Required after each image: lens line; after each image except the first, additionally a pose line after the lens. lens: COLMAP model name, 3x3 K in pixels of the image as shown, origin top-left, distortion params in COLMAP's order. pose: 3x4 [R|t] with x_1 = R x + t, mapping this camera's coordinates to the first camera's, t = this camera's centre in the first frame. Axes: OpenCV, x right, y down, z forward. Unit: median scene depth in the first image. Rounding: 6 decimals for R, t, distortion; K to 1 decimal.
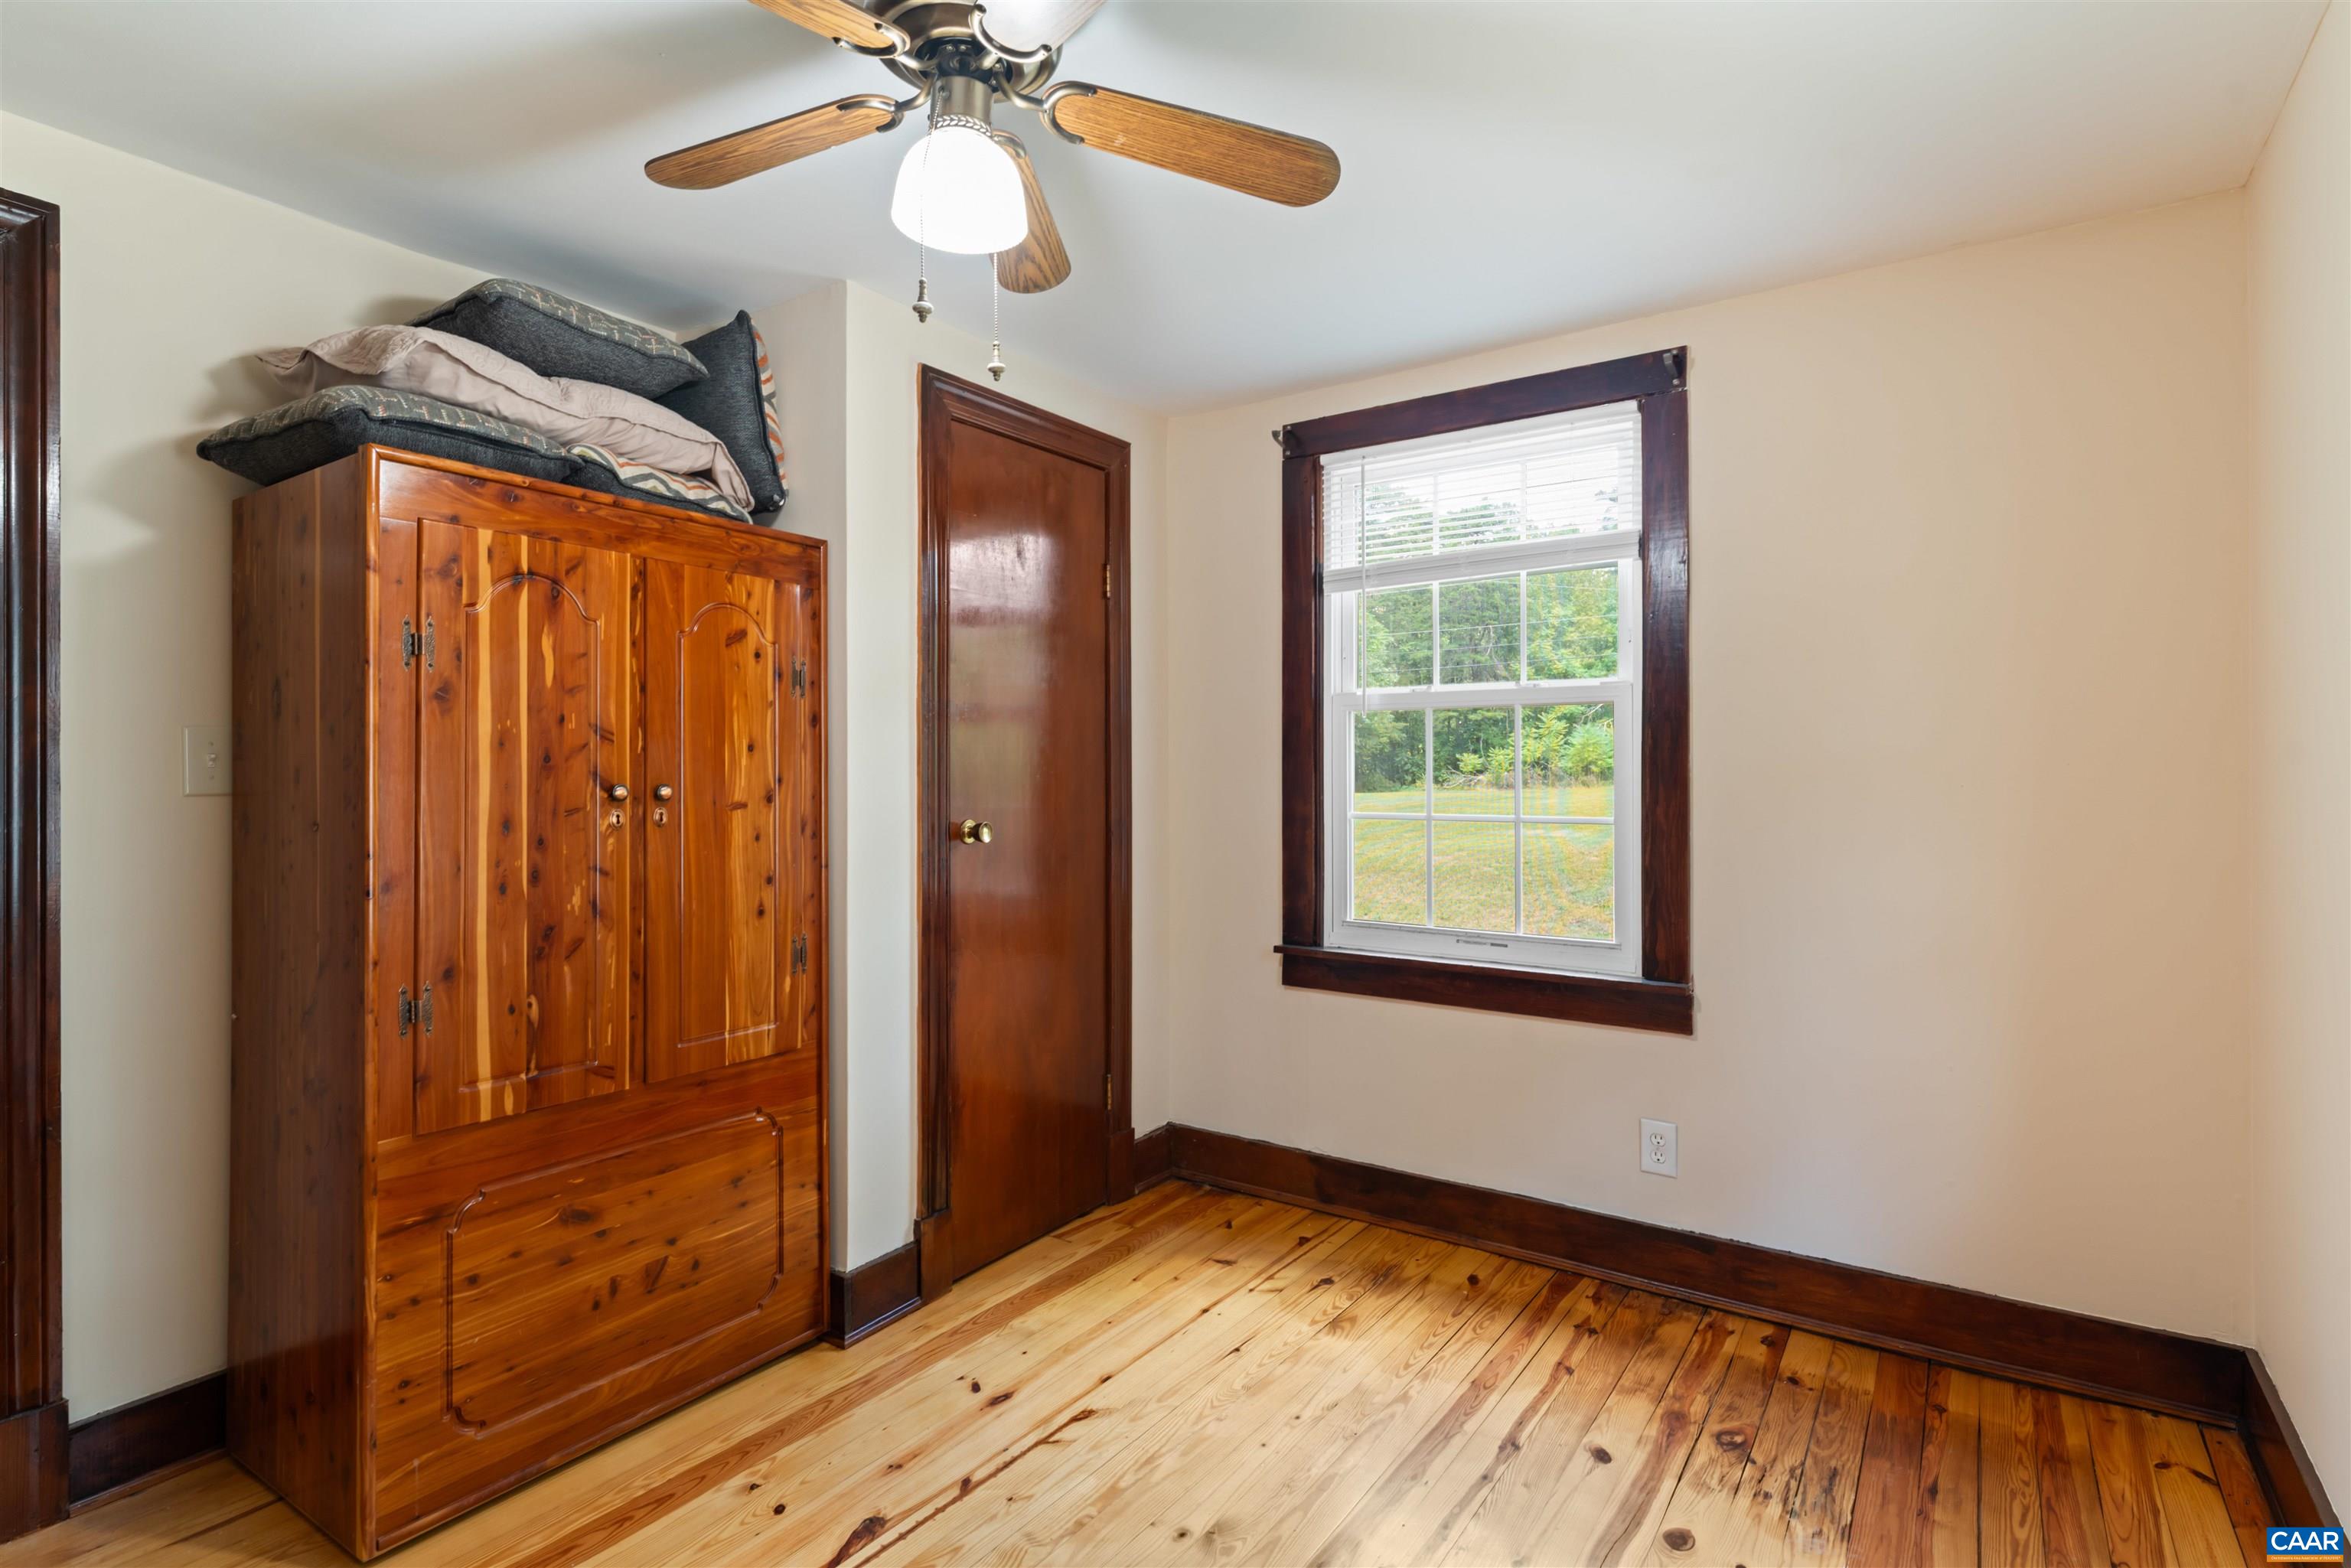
lens RADIAL K [[1183.1, 0, 1154.1], [0, 1183.1, 768.1], [0, 0, 1]] dist [0.005191, 0.000965]
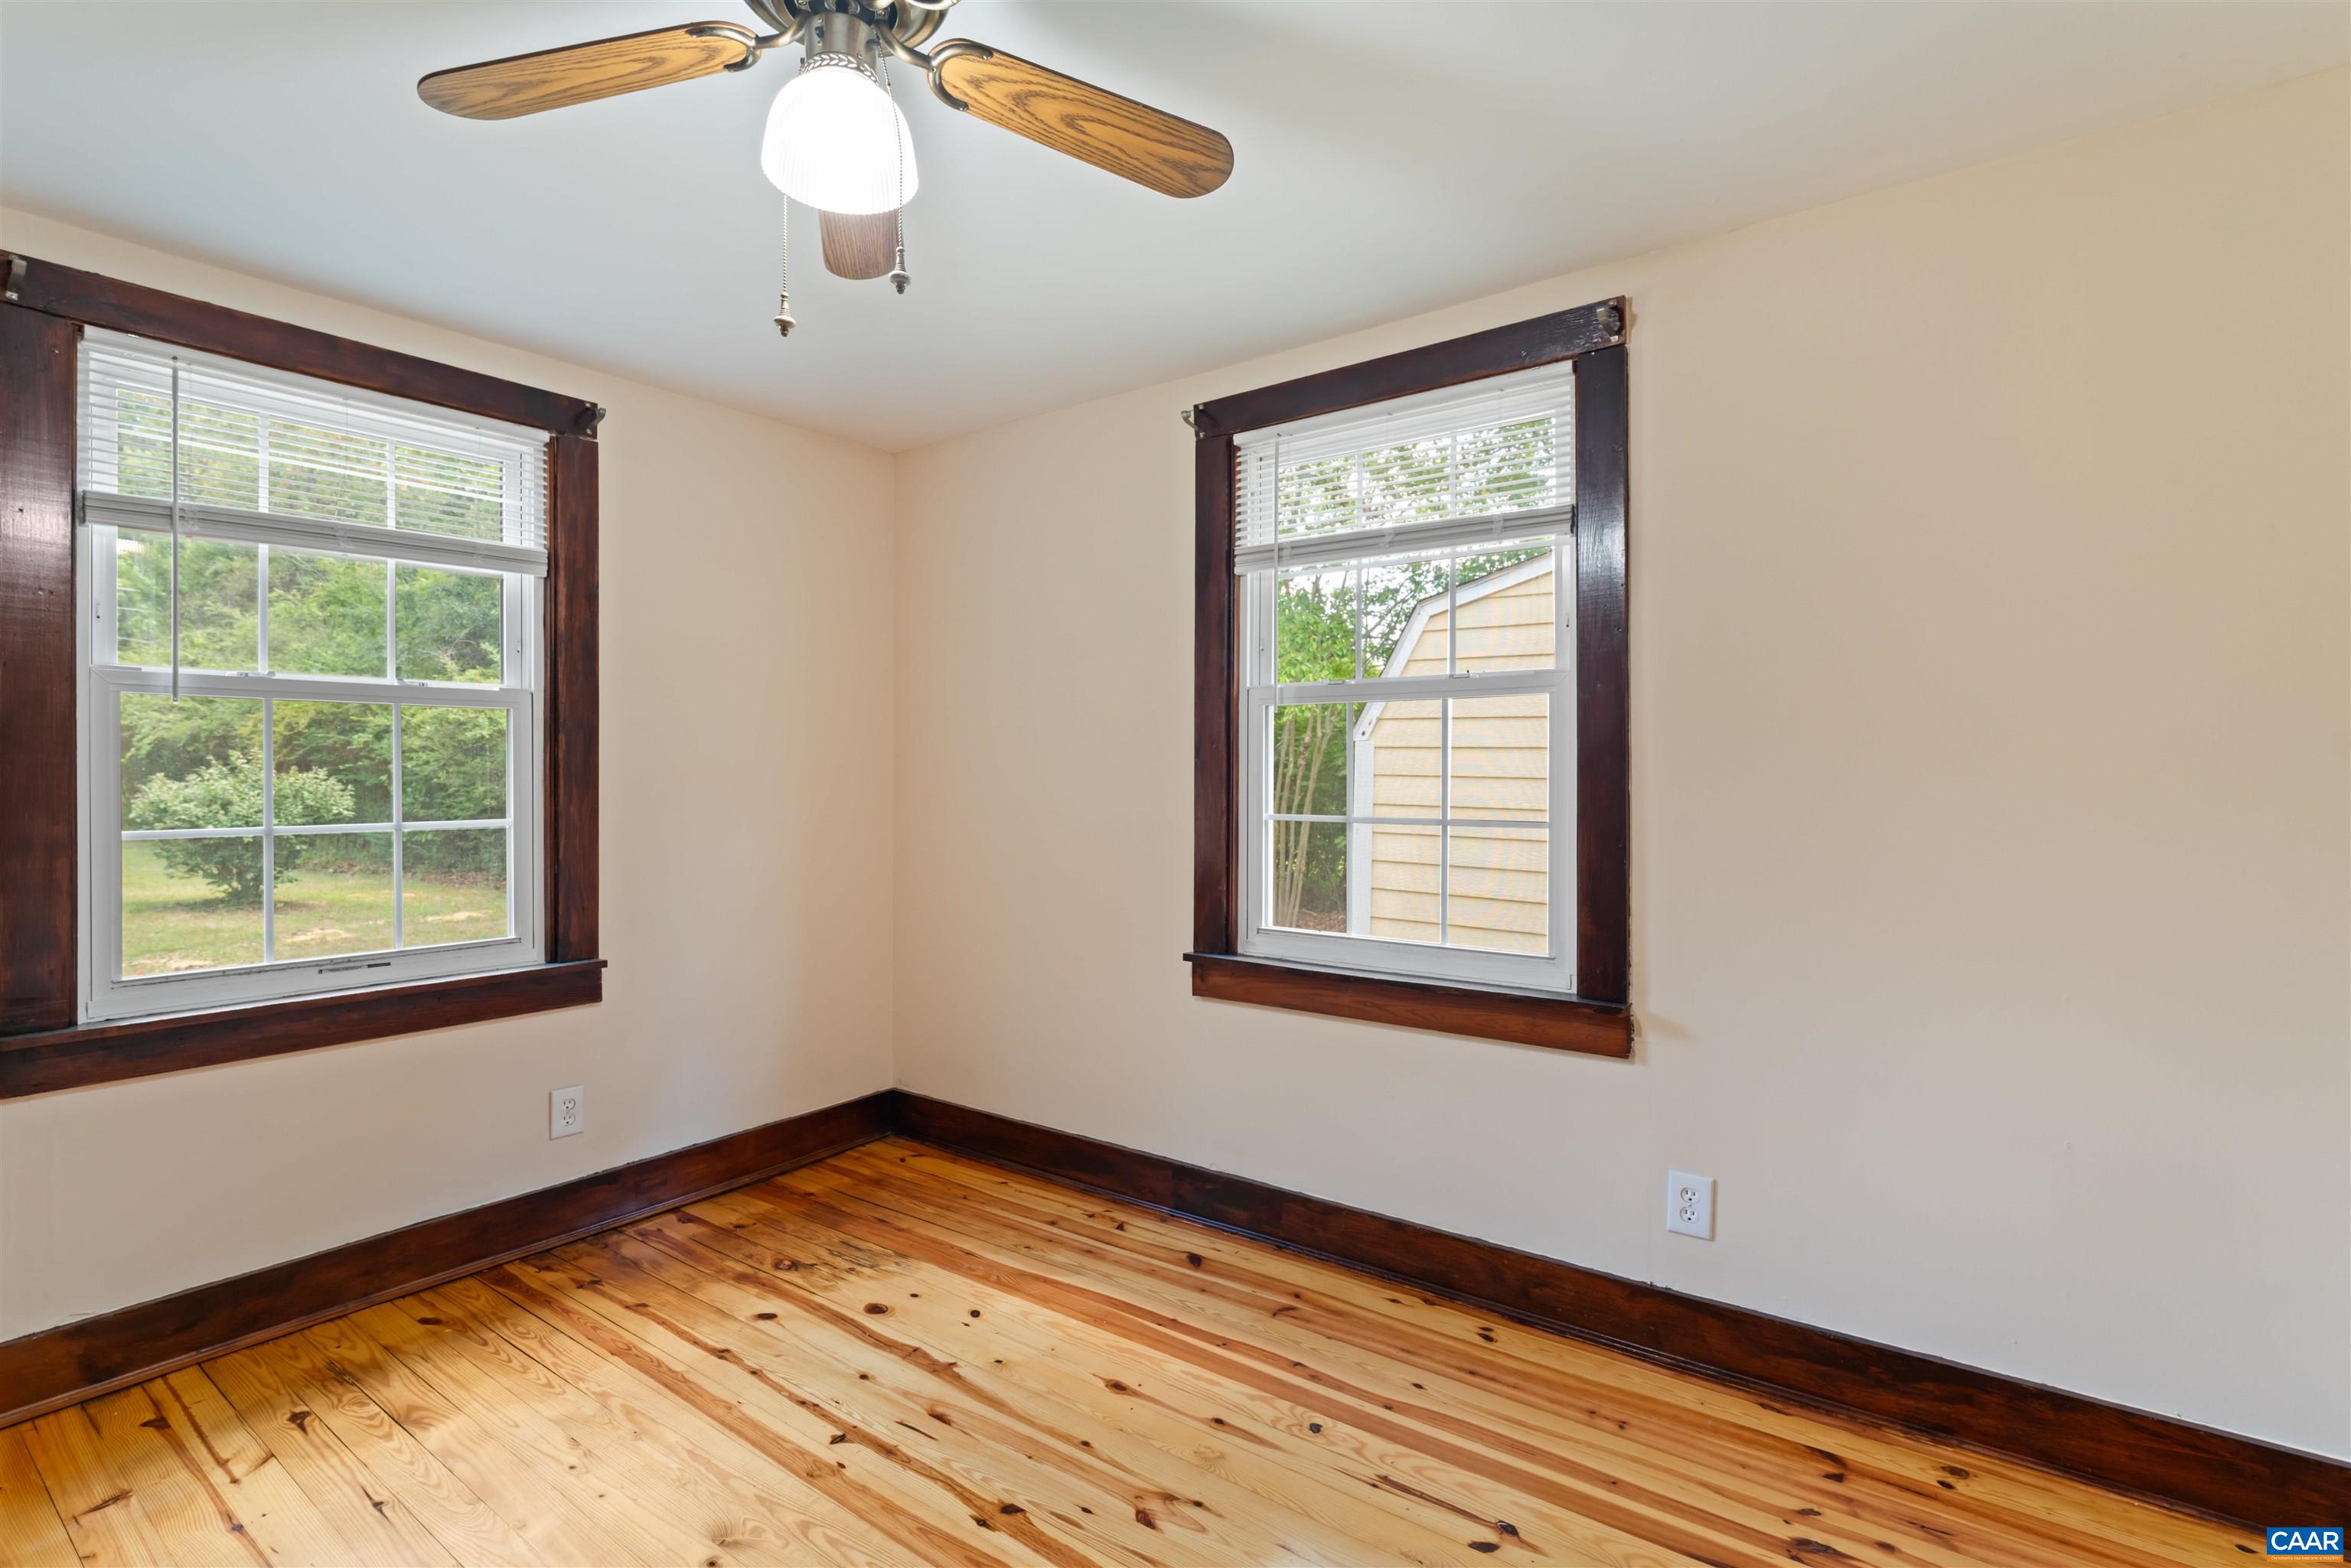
lens RADIAL K [[1073.4, 0, 1152.4], [0, 1073.4, 780.6], [0, 0, 1]] dist [-0.003902, 0.000242]
pose [[0.057981, -0.006872, 0.998294, -0.598548], [0.005460, 0.999964, 0.006567, 0.007117], [-0.998303, 0.005070, 0.058016, 0.433498]]
